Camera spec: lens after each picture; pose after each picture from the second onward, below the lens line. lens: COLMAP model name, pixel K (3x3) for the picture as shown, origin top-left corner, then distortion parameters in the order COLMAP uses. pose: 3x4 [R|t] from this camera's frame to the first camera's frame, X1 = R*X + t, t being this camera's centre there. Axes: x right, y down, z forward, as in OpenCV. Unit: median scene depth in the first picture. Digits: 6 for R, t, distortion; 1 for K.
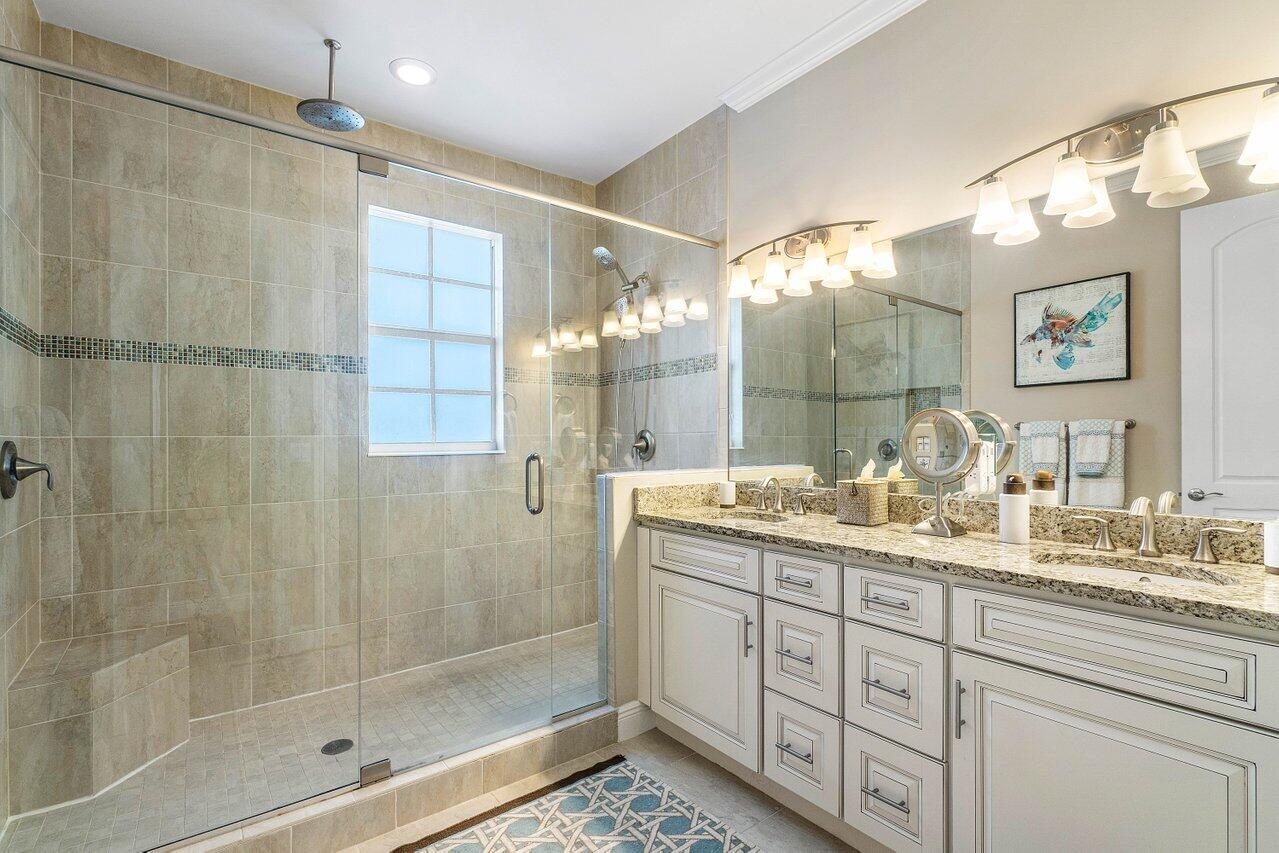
lens RADIAL K [[573.5, 0, 639.5], [0, 573.5, 426.5], [0, 0, 1]] dist [-0.000459, -0.000750]
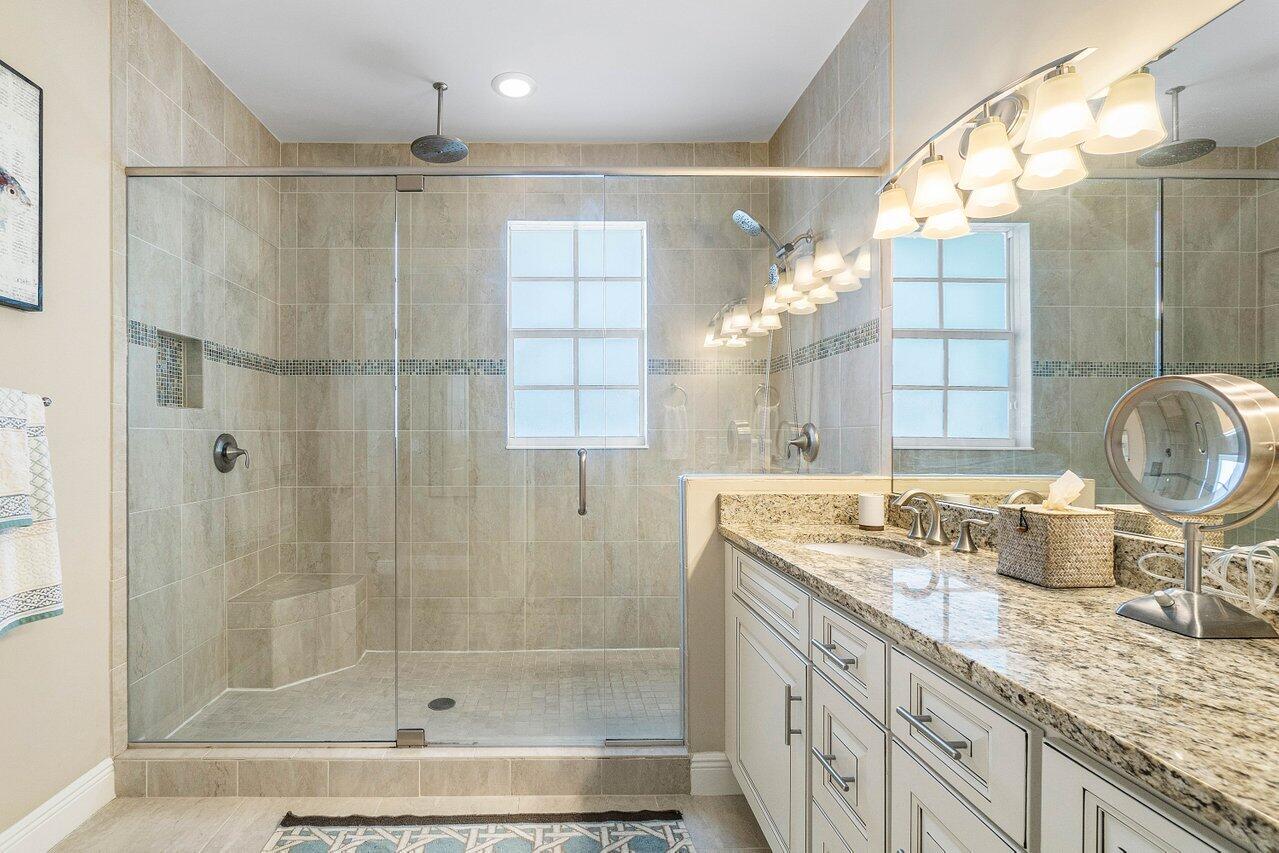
lens RADIAL K [[556.8, 0, 639.5], [0, 556.8, 426.5], [0, 0, 1]] dist [-0.002110, 0.000073]
pose [[0.806770, -0.004680, -0.590847, 0.385146], [0.008132, 0.999962, 0.003184, 0.007715], [0.590810, -0.007373, 0.806777, 0.301064]]
